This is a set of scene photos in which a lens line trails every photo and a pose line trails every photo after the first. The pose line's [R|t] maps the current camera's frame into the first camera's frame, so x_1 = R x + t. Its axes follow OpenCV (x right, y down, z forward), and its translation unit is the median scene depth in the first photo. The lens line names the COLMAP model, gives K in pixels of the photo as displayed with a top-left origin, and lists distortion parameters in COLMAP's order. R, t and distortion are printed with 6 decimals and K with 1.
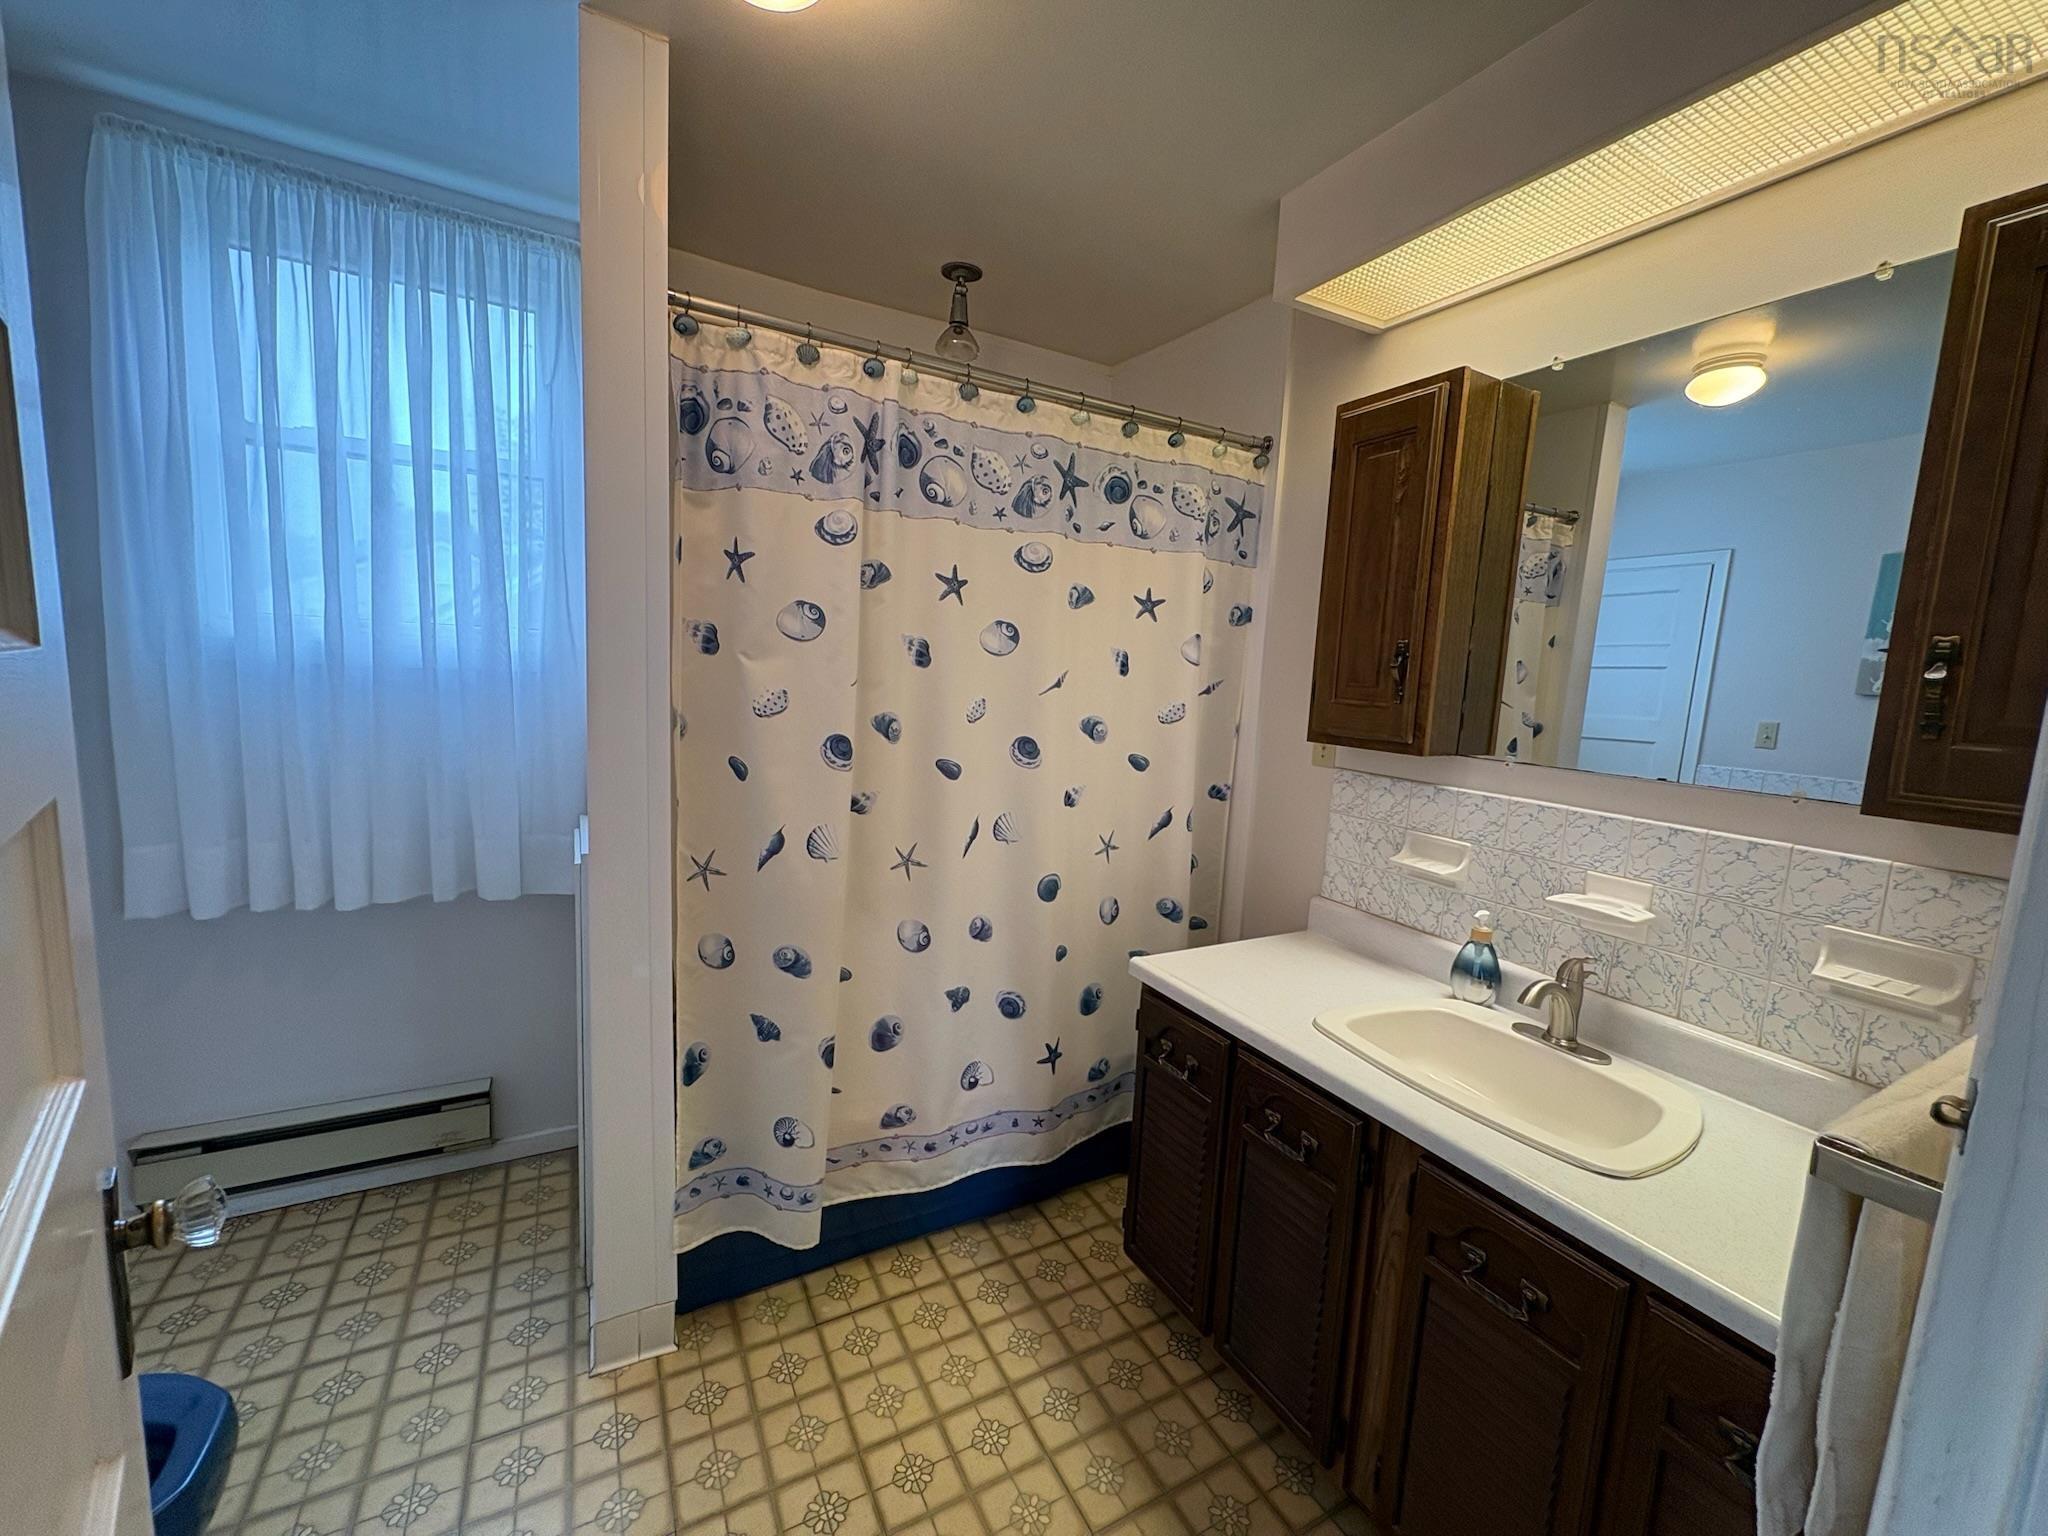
lens RADIAL K [[815.3, 0, 1024.0], [0, 815.3, 768.0], [0, 0, 1]] dist [0.000116, 0.000249]
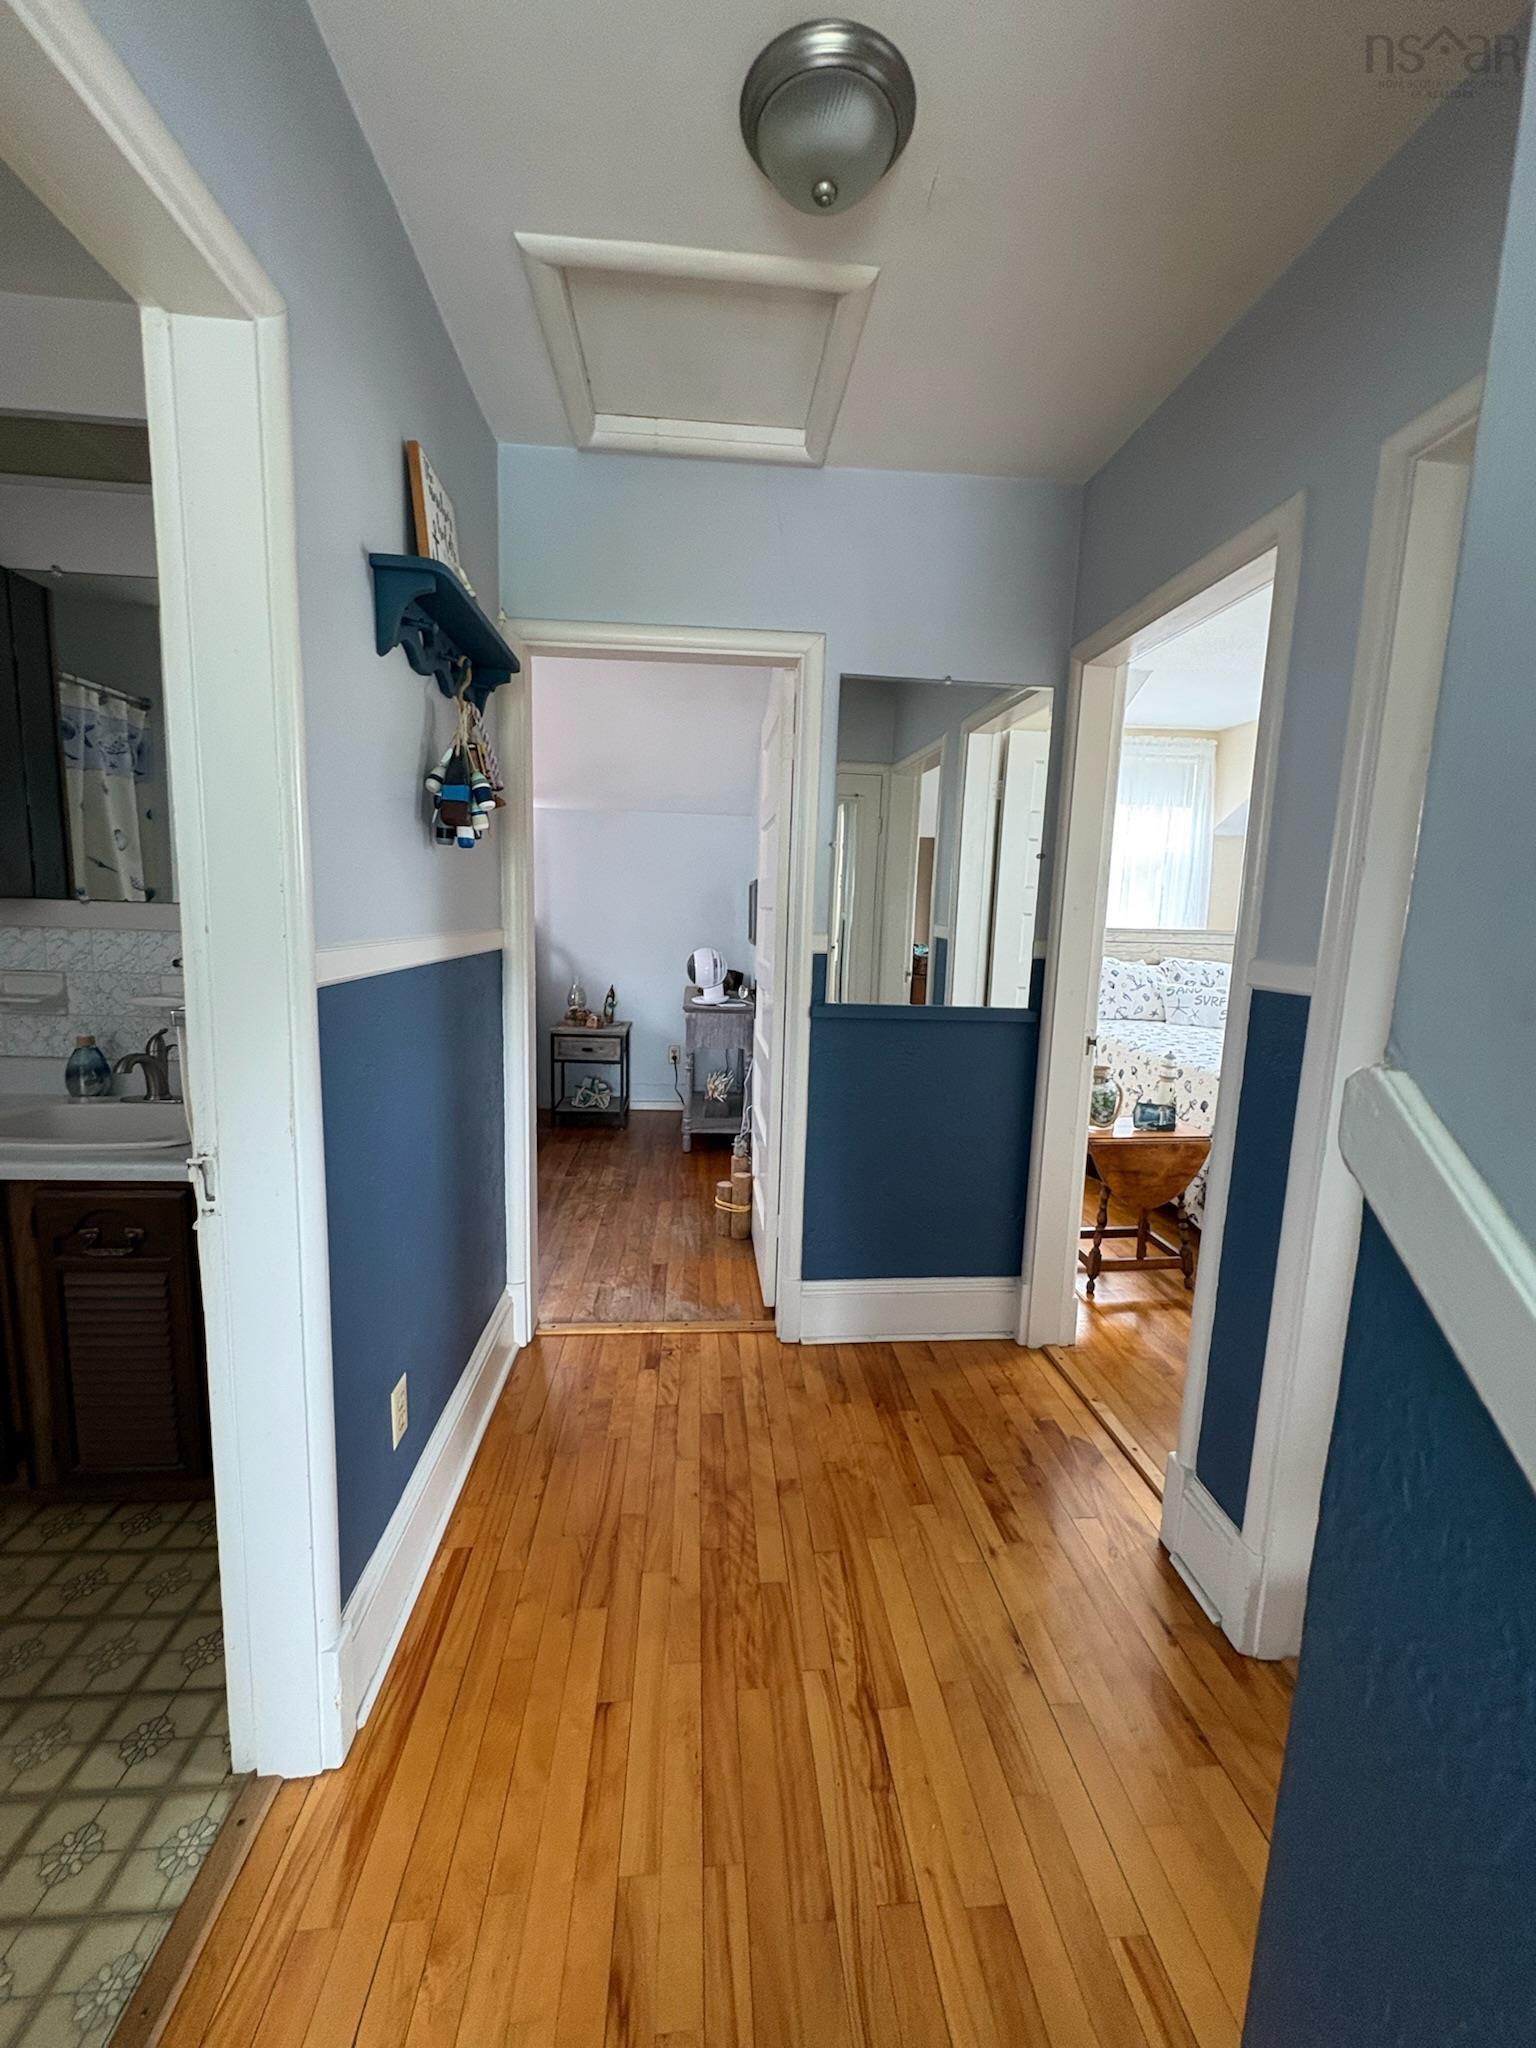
lens RADIAL K [[815.3, 0, 768.0], [0, 815.3, 1024.0], [0, 0, 1]] dist [0.000116, 0.000249]
pose [[0.407961, -0.160612, 0.898761, -0.109697], [0.092363, 0.986615, 0.134387, 0.098901], [-0.908315, 0.028188, 0.417335, -0.410827]]
